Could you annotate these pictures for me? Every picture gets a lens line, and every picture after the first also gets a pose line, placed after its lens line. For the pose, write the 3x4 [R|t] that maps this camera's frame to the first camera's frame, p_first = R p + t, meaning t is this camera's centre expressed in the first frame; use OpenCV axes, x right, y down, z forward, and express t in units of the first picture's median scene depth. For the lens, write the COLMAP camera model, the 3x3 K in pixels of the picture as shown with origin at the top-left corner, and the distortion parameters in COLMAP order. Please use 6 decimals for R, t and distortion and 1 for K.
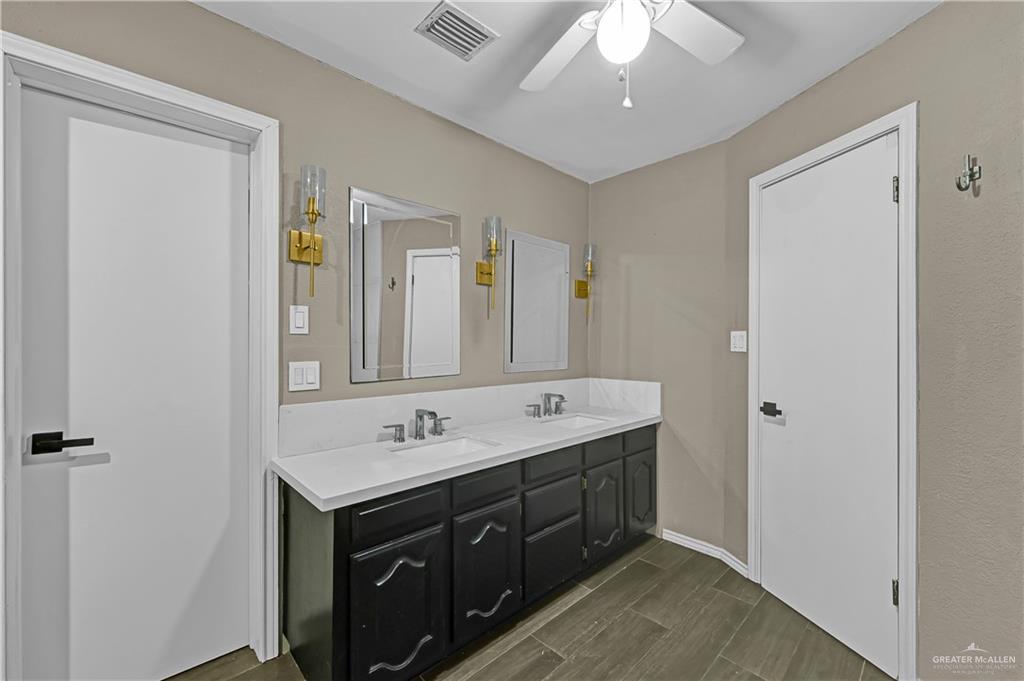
lens RADIAL K [[413.0, 0, 513.4], [0, 413.0, 338.4], [0, 0, 1]] dist [-0.003926, -0.000276]
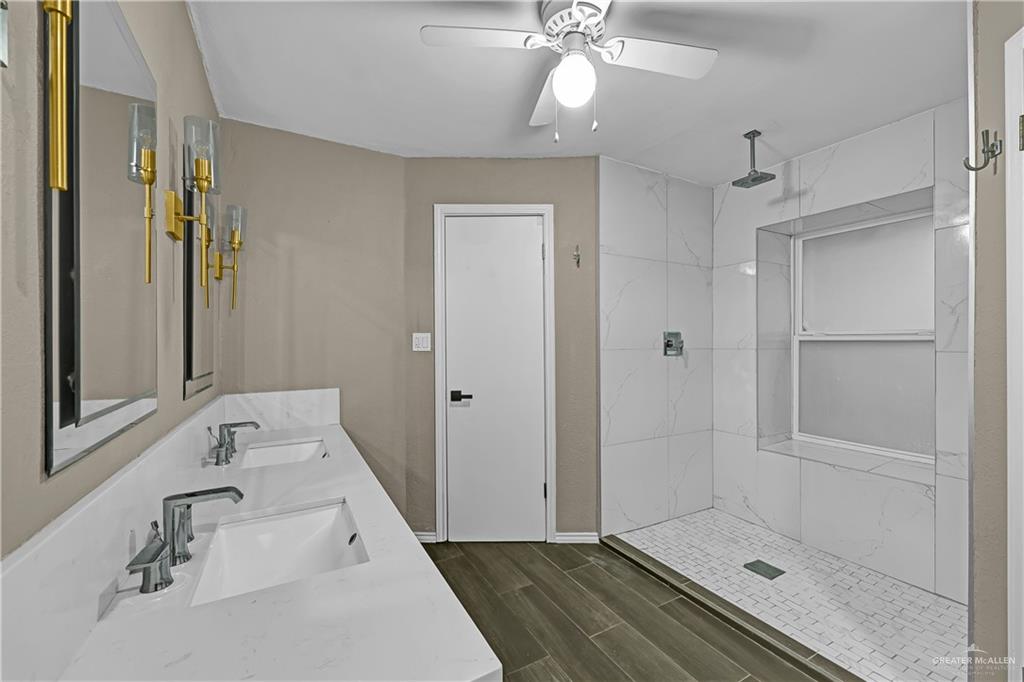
lens RADIAL K [[413.0, 0, 513.7], [0, 413.0, 343.7], [0, 0, 1]] dist [-0.003926, -0.000276]
pose [[0.242300, -0.003889, 0.970194, -0.498024], [-0.001818, 0.999988, 0.004463, 0.006430], [-0.970200, -0.002846, 0.242290, 0.475118]]
